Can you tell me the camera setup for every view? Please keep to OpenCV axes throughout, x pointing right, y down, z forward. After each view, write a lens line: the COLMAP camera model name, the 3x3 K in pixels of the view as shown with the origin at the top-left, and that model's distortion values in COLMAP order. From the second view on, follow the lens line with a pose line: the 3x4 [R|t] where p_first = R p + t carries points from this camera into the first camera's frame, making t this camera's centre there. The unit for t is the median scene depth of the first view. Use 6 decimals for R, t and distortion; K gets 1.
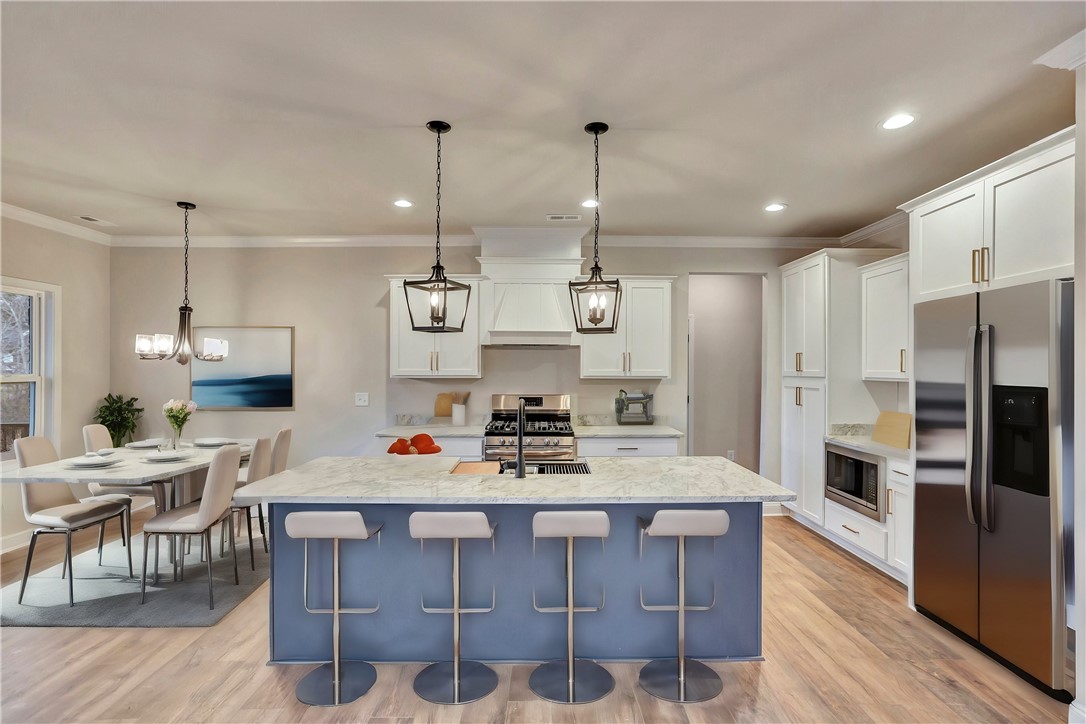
lens RADIAL K [[492.6, 0, 543.0], [0, 492.6, 362.0], [0, 0, 1]] dist [-0.001729, 0.000100]
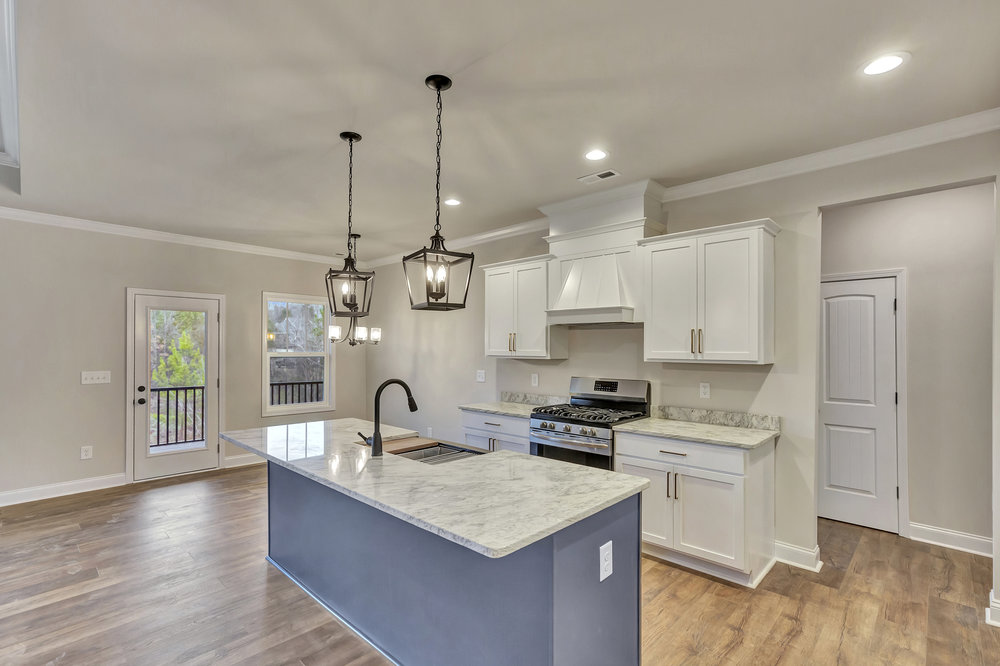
lens RADIAL K [[462.4, 0, 505.2], [0, 462.4, 338.8], [0, 0, 1]] dist [-0.021865, 0.000162]
pose [[0.740215, -0.011481, -0.672272, 0.482231], [0.005321, 0.999923, -0.011217, 0.002215], [0.672349, 0.004726, 0.740219, 0.290374]]
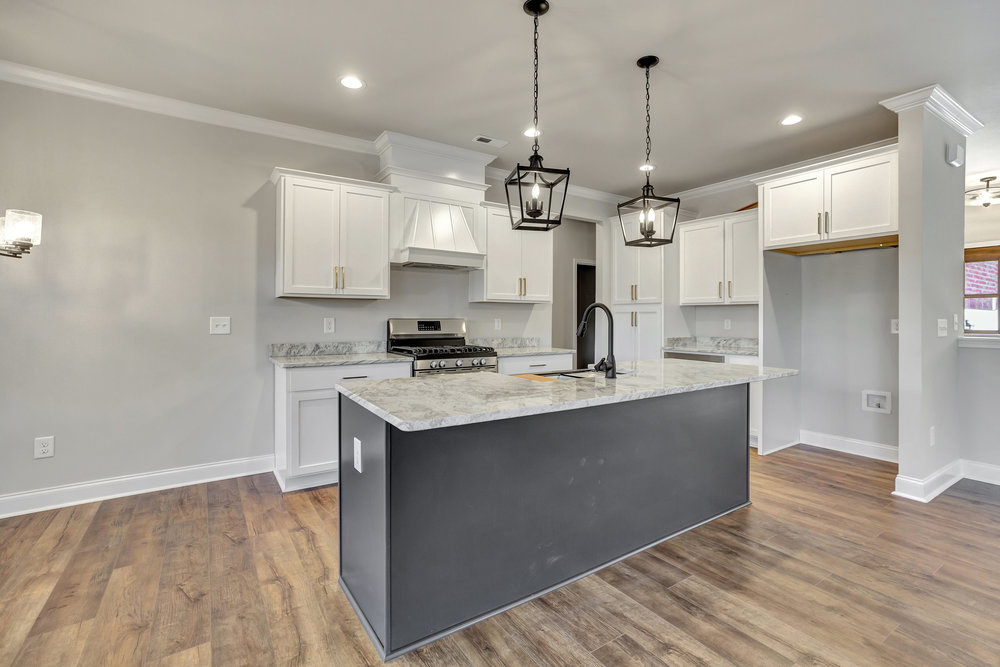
lens RADIAL K [[457.8, 0, 502.1], [0, 457.8, 308.1], [0, 0, 1]] dist [-0.014096, 0.000373]
pose [[0.836492, 0.014153, 0.547796, -0.464275], [-0.010457, 0.999897, -0.009865, 0.062274], [-0.547879, 0.002524, 0.836554, 0.205962]]
